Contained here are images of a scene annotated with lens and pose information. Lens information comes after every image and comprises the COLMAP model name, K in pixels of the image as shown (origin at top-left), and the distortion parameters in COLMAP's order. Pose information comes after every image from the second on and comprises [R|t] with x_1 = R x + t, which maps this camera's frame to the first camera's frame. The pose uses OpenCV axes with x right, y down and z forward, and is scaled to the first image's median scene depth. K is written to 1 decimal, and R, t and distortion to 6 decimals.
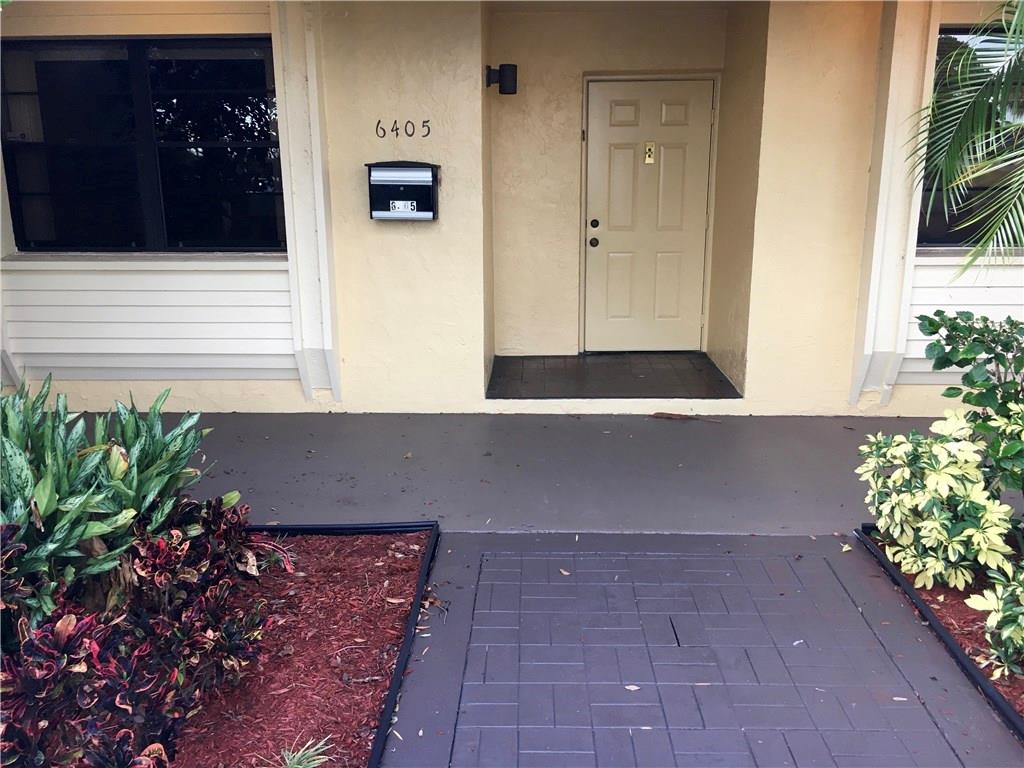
lens RADIAL K [[877.8, 0, 508.7], [0, 877.8, 383.0], [0, 0, 1]] dist [0.062534, -0.092192]
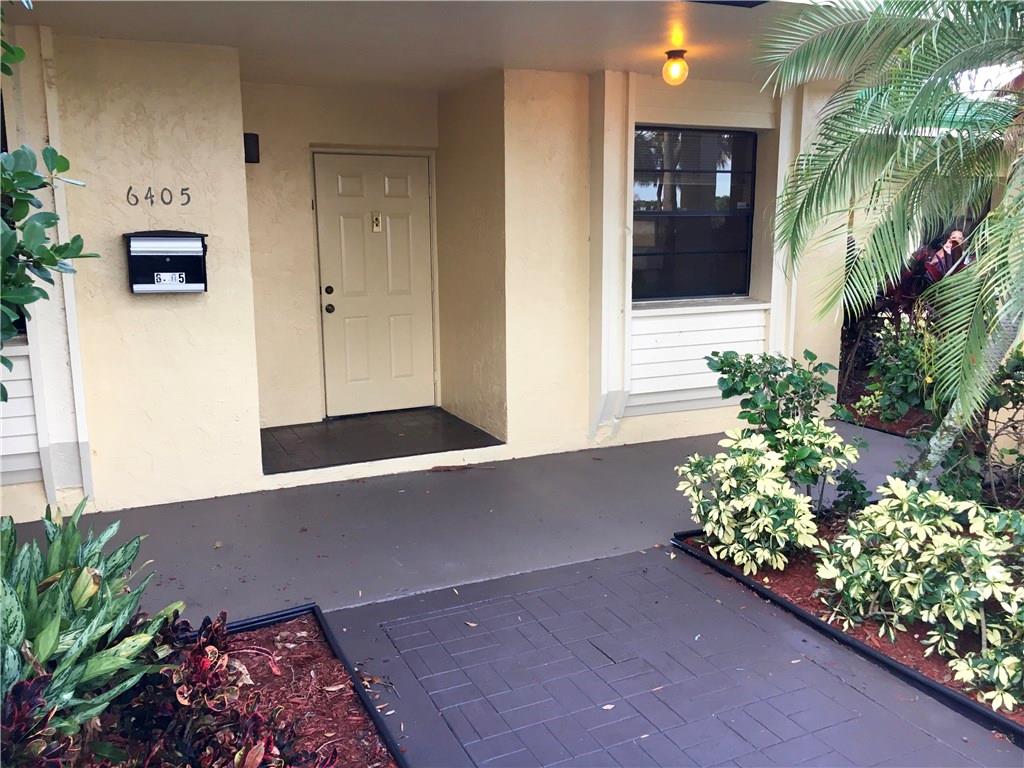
lens RADIAL K [[877.8, 0, 512.9], [0, 877.8, 378.9], [0, 0, 1]] dist [0.062534, -0.092192]
pose [[0.886032, -0.078274, 0.456968, -0.232514], [0.111396, 0.992713, -0.045948, -0.012590], [-0.450042, 0.091616, 0.888296, 0.019813]]
